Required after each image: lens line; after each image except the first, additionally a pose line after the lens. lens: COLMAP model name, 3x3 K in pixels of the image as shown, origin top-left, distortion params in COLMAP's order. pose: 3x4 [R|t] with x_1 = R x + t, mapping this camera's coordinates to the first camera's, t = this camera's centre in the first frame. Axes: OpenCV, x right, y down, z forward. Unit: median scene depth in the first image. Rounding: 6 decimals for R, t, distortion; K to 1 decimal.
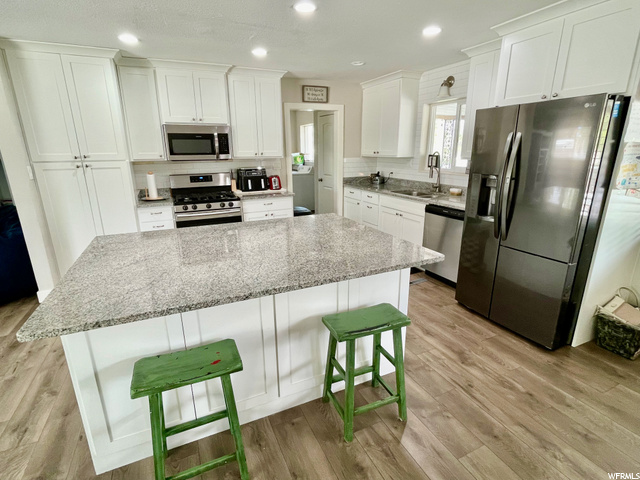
lens RADIAL K [[328.3, 0, 320.0], [0, 328.3, 240.0], [0, 0, 1]] dist [0.000923, 0.000633]
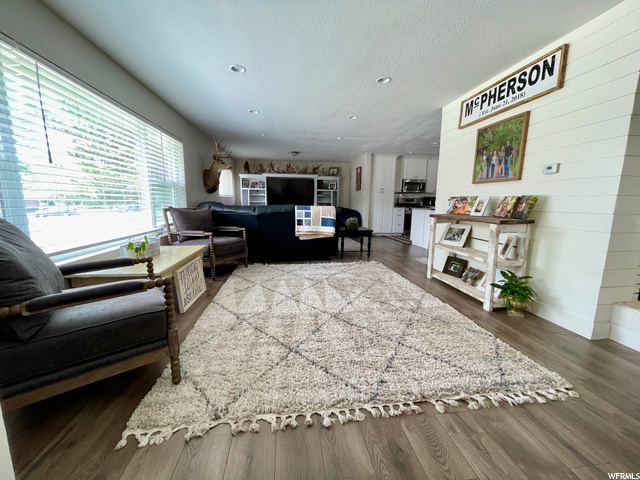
lens RADIAL K [[259.0, 0, 320.0], [0, 259.0, 240.0], [0, 0, 1]] dist [-0.002360, -0.000058]
pose [[0.956343, 0.066192, -0.284651, -0.439221], [-0.102016, 0.988354, -0.112914, 0.407794], [0.273862, 0.137024, 0.951958, -1.026194]]
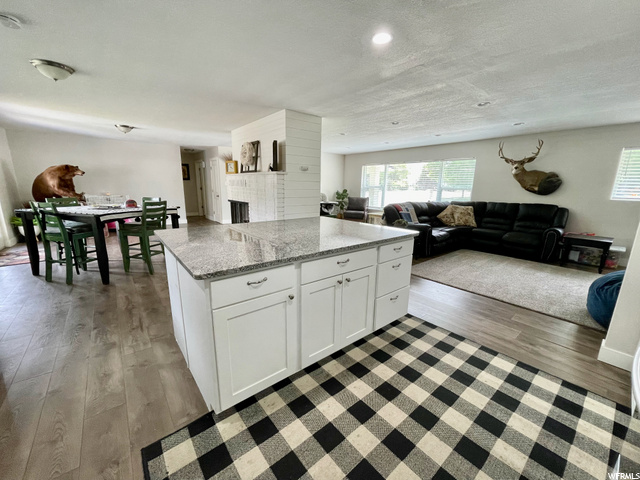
lens RADIAL K [[259.0, 0, 320.0], [0, 259.0, 240.0], [0, 0, 1]] dist [-0.002360, -0.000058]
pose [[-0.967301, 0.053319, -0.247963, -0.033814], [-0.068293, 0.886792, 0.457095, -0.229273], [0.244263, 0.459083, -0.854153, 0.969157]]
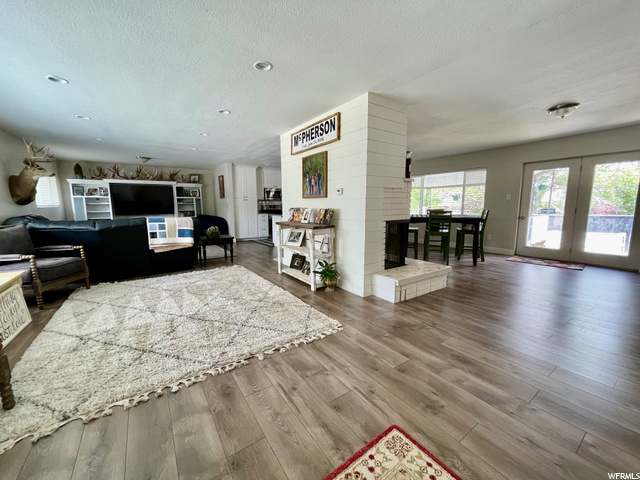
lens RADIAL K [[259.0, 0, 320.0], [0, 259.0, 240.0], [0, 0, 1]] dist [-0.002360, -0.000058]
pose [[0.985172, -0.015682, 0.170854, -0.348862], [0.039820, 0.989522, -0.138782, 0.416164], [-0.166887, 0.143527, 0.975473, -1.168285]]
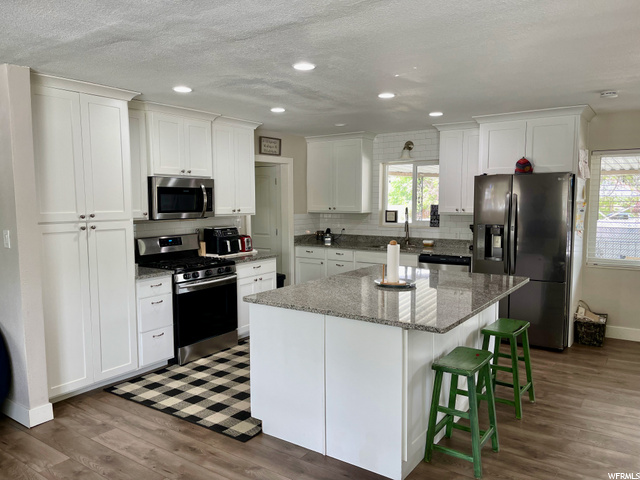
lens RADIAL K [[487.3, 0, 326.6], [0, 487.3, 240.2], [0, 0, 1]] dist [0.026280, -0.002687]
pose [[0.860327, -0.038977, 0.508249, -0.639993], [0.136091, 0.978444, -0.155330, 0.043354], [-0.491239, 0.202803, 0.847086, -0.178957]]
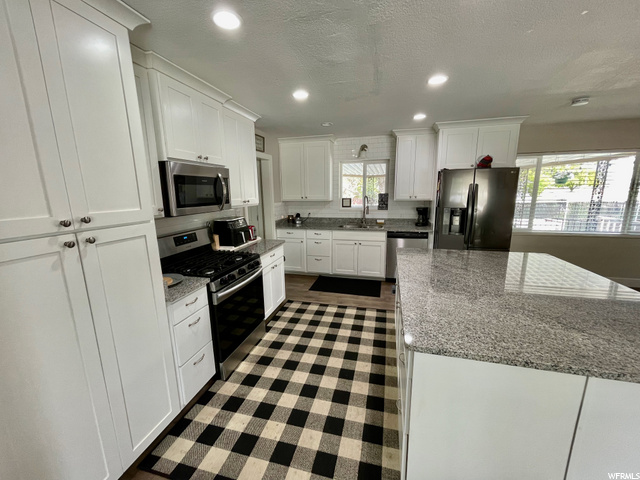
lens RADIAL K [[259.0, 0, 320.0], [0, 259.0, 240.0], [0, 0, 1]] dist [-0.002360, -0.000058]
pose [[0.638197, -0.146730, 0.755761, -0.602136], [0.218685, 0.975784, 0.004780, -0.125063], [-0.738161, 0.162223, 0.654830, 0.427139]]
